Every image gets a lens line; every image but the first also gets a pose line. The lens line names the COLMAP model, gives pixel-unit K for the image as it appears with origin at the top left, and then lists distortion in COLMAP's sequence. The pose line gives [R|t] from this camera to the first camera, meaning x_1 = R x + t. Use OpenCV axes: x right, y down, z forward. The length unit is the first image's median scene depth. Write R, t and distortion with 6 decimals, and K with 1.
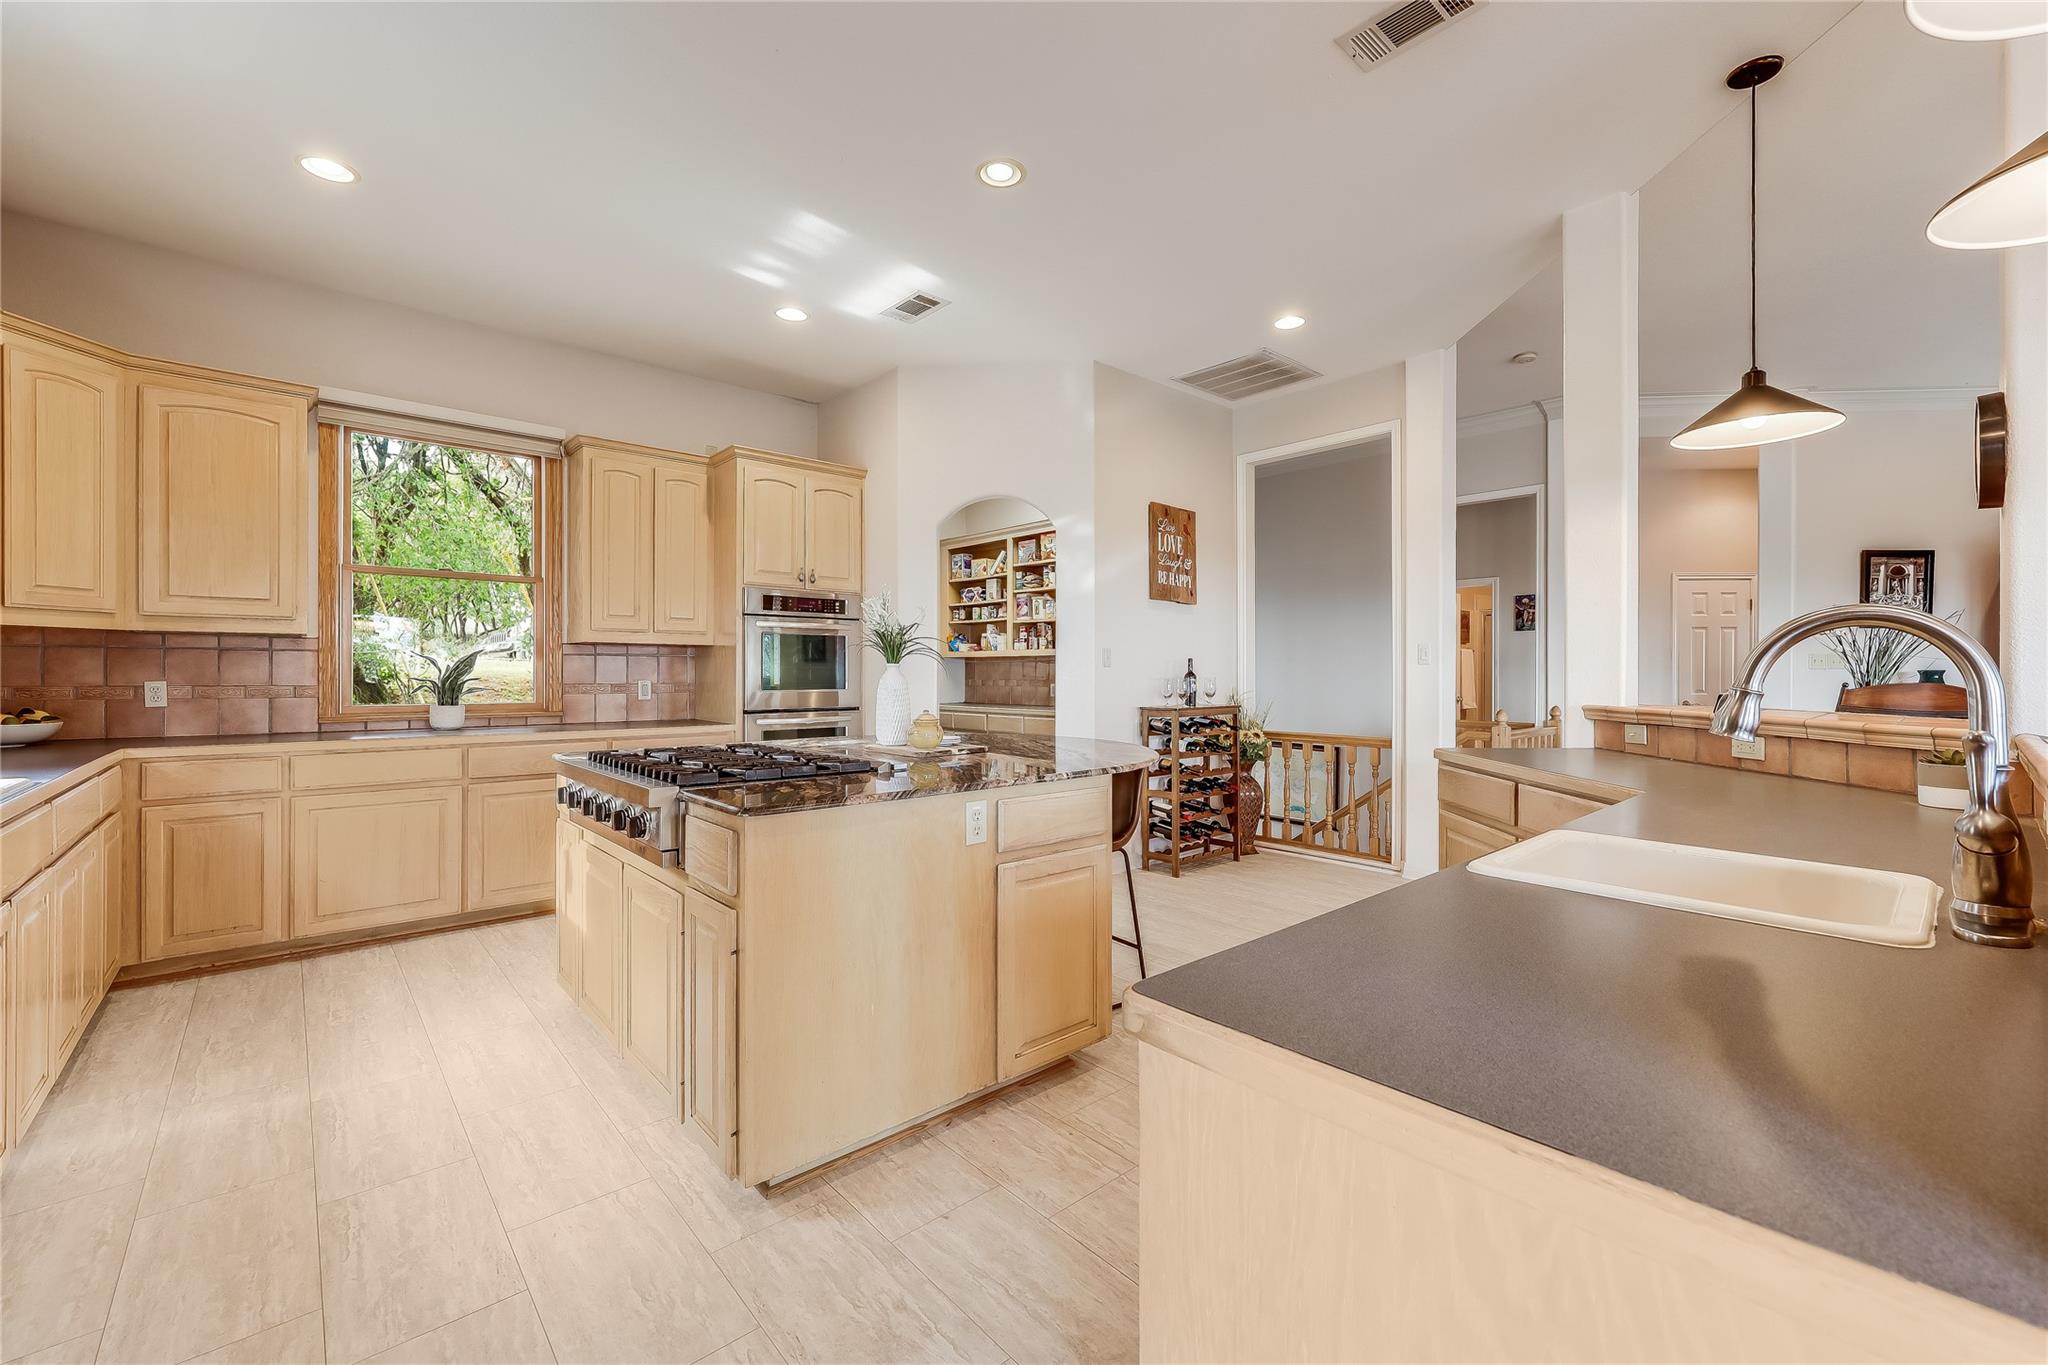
lens RADIAL K [[828.9, 0, 1016.9], [0, 828.9, 679.2], [0, 0, 1]] dist [-0.001592, -0.000063]
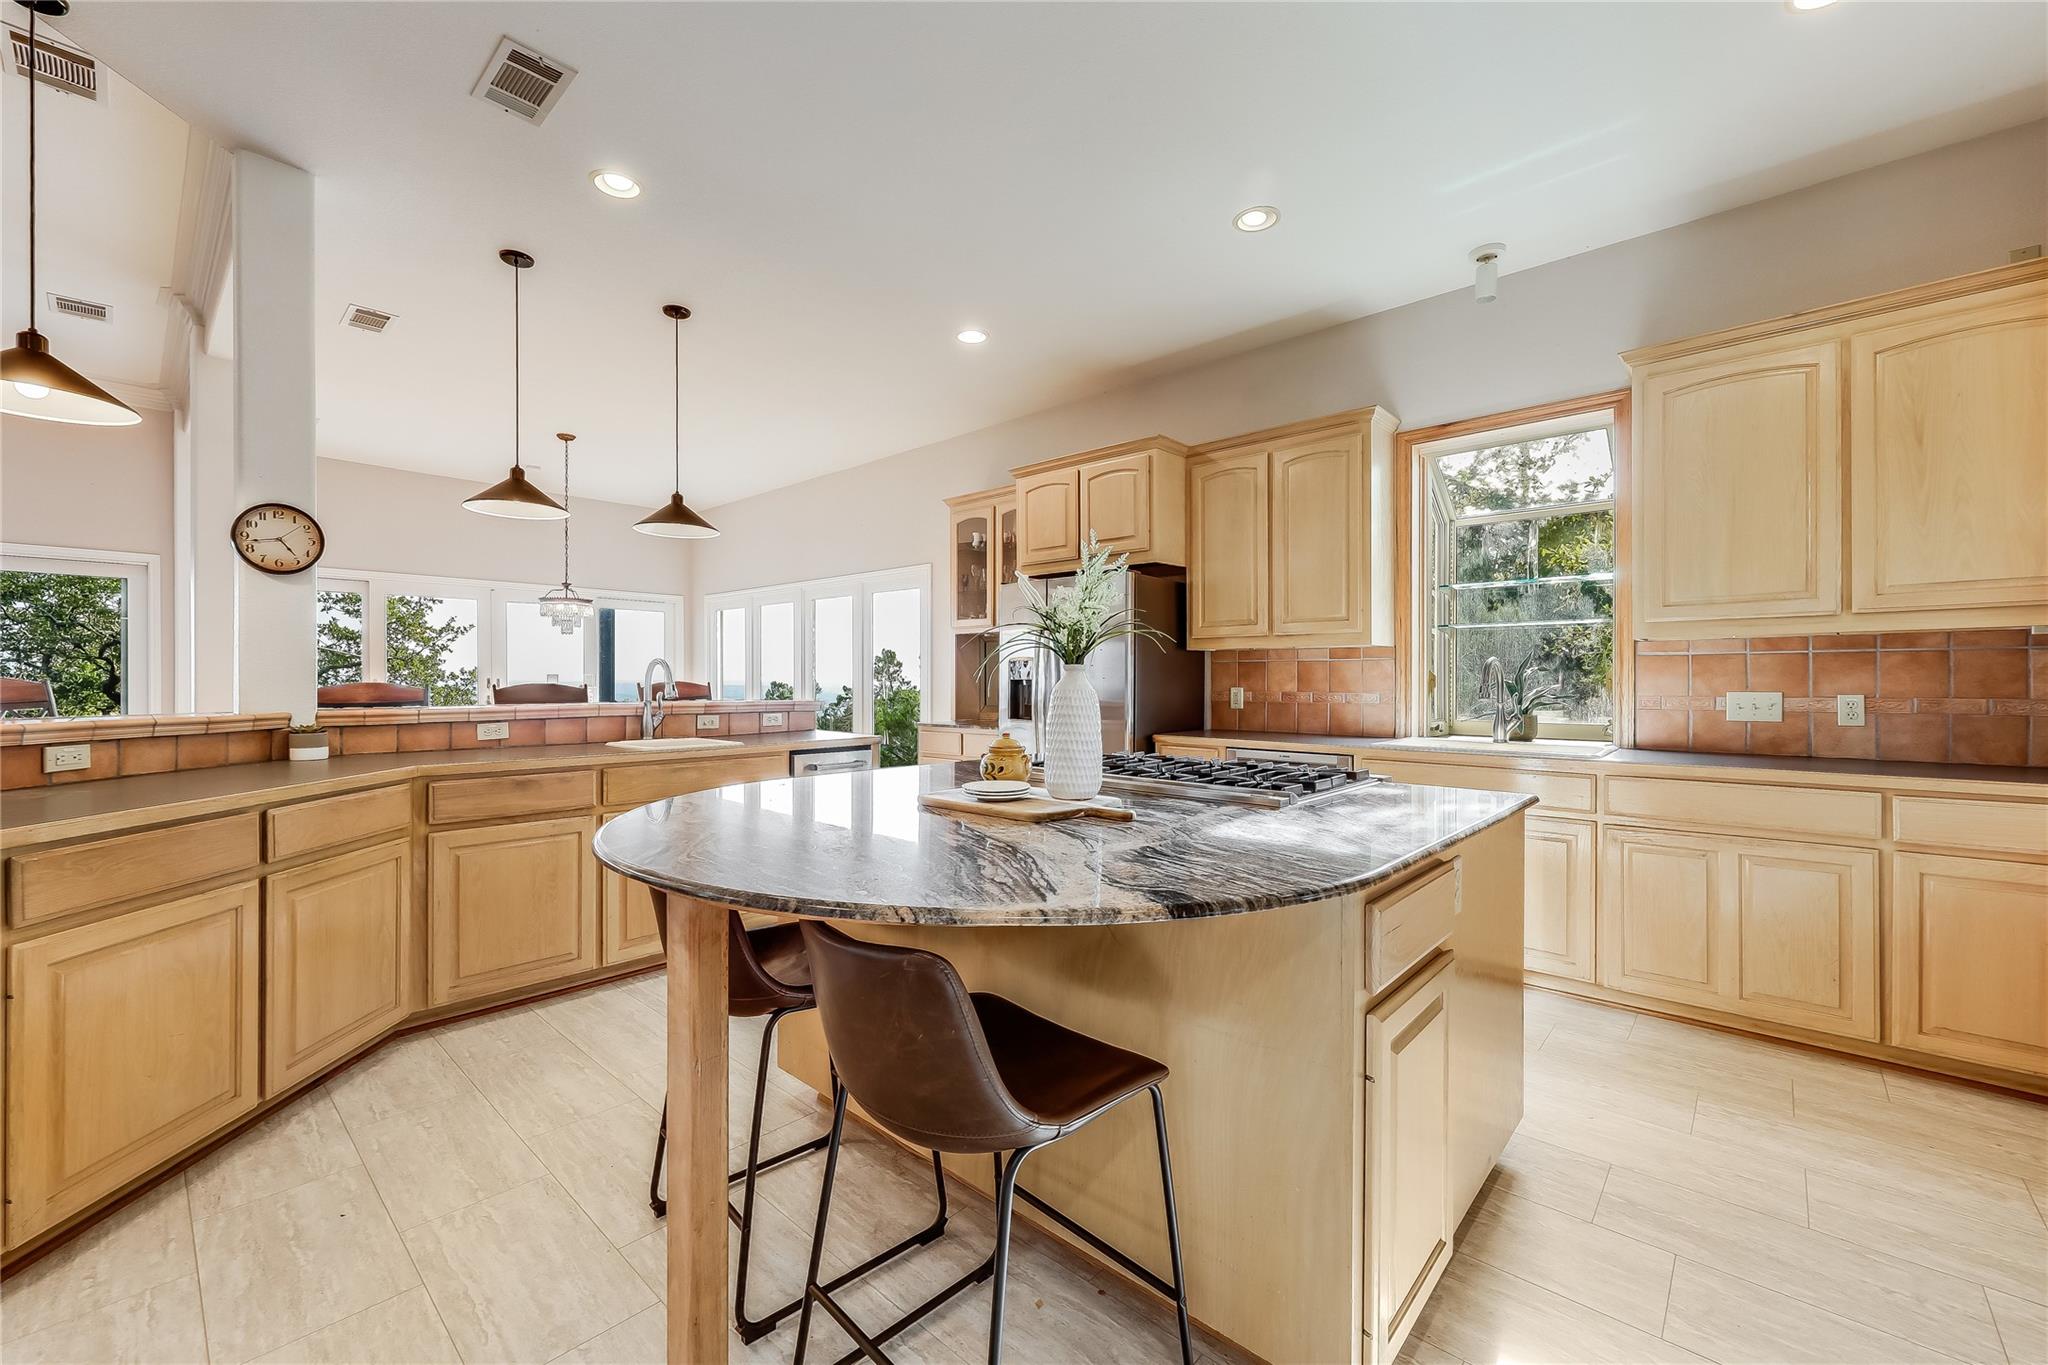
lens RADIAL K [[828.9, 0, 1016.9], [0, 828.9, 679.2], [0, 0, 1]] dist [-0.001592, -0.000063]
pose [[-0.994156, -0.003053, -0.107908, -0.041218], [-0.003678, 0.999978, 0.005588, -0.009367], [0.107888, 0.005953, -0.994145, 1.451413]]
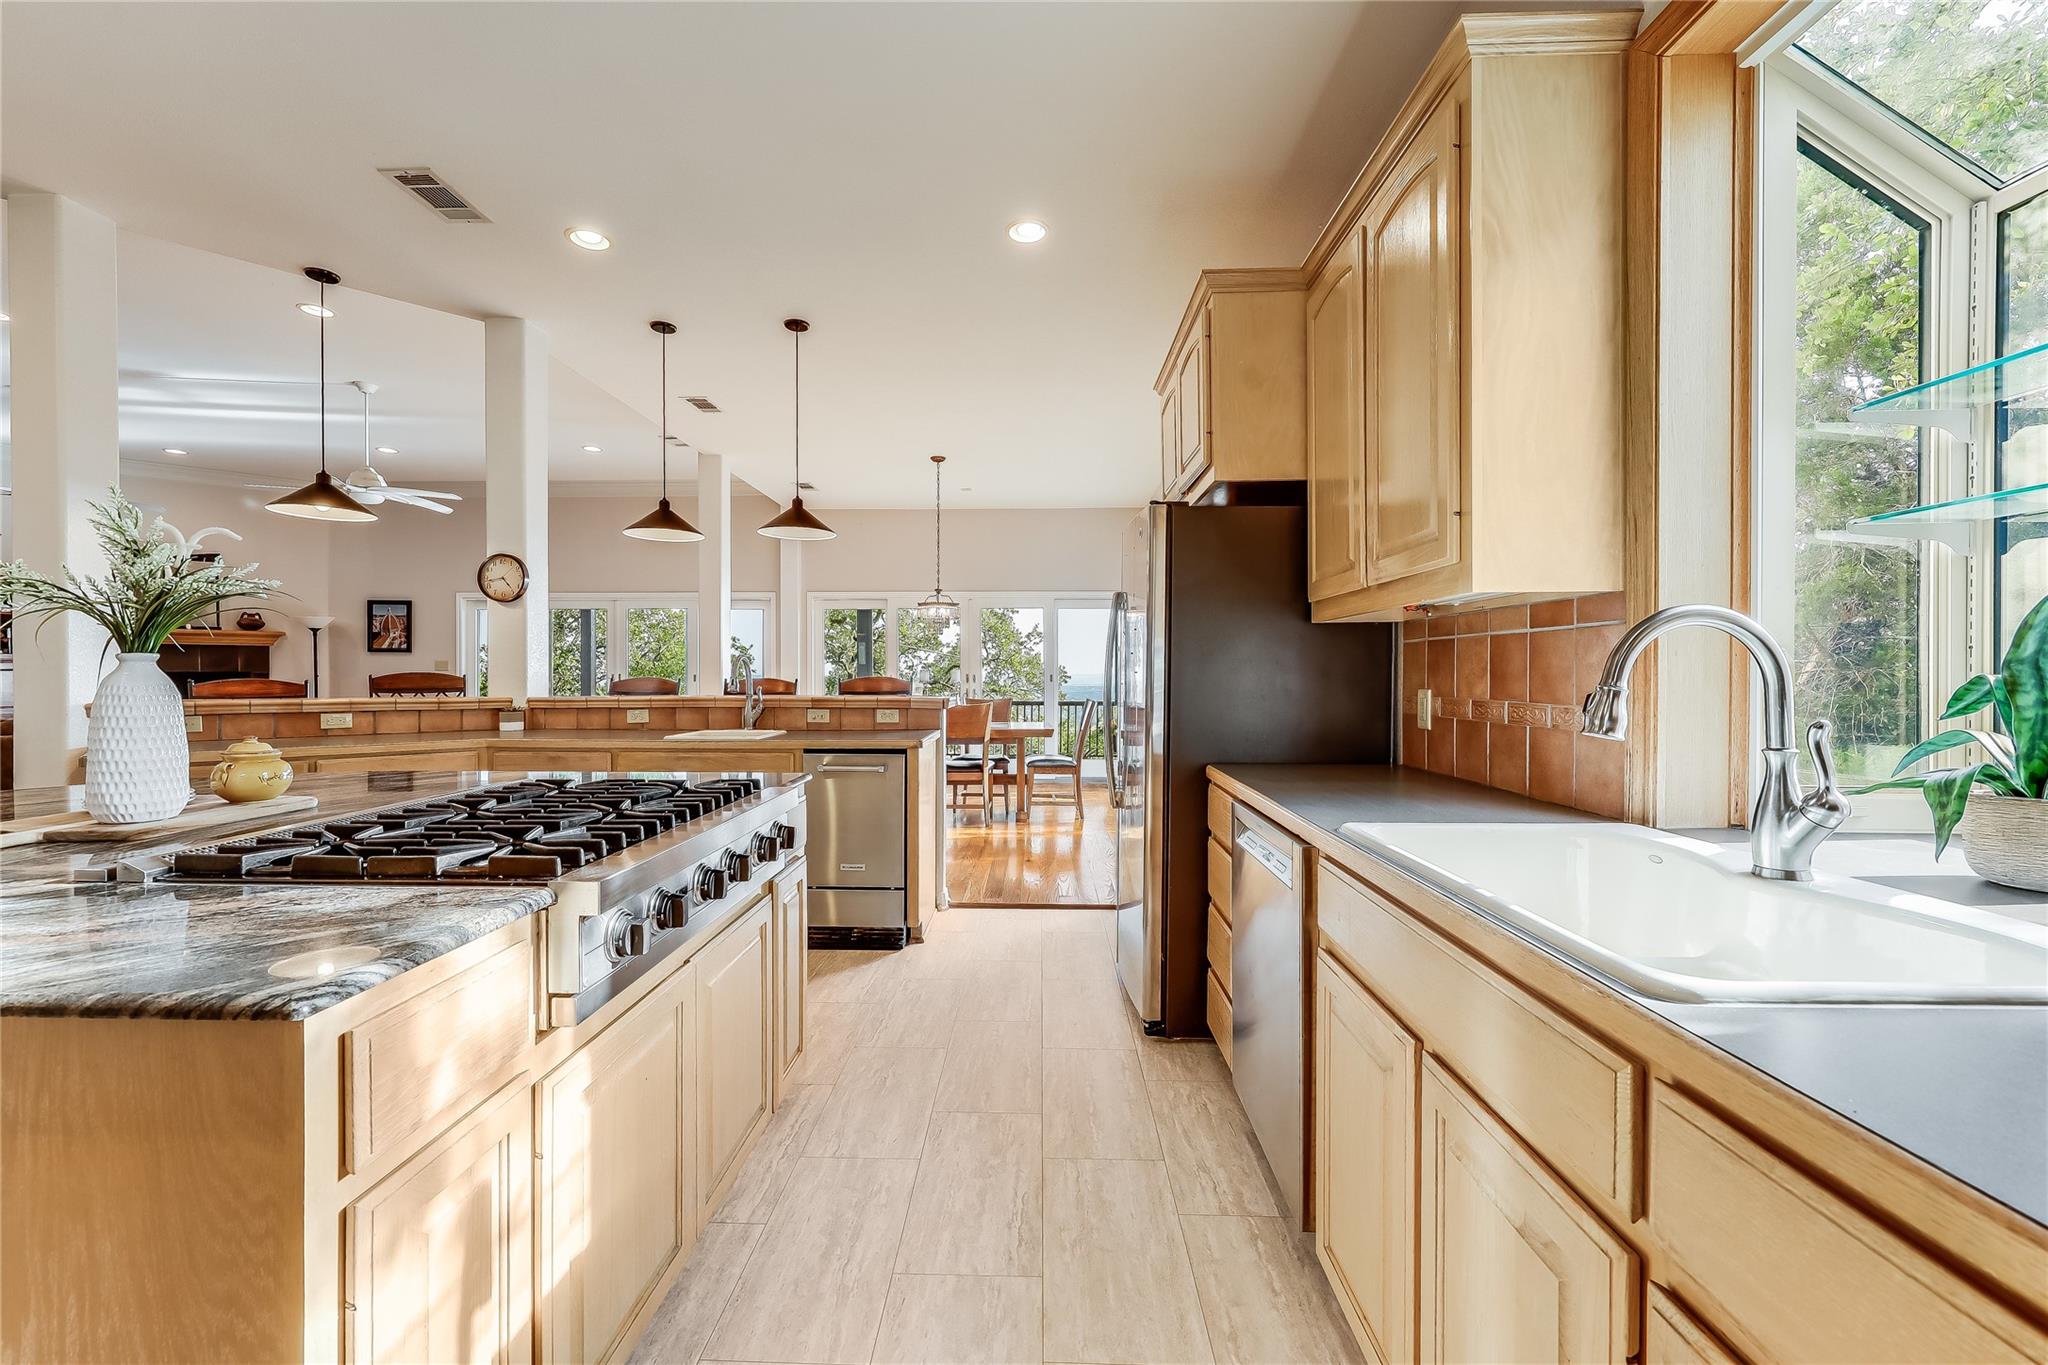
lens RADIAL K [[828.9, 0, 1016.9], [0, 828.9, 679.2], [0, 0, 1]] dist [-0.001592, -0.000063]
pose [[-0.728080, -0.006178, 0.685464, -0.780902], [0.002034, 0.999936, 0.011172, -0.006984], [-0.685489, 0.009529, -0.728020, 0.904886]]
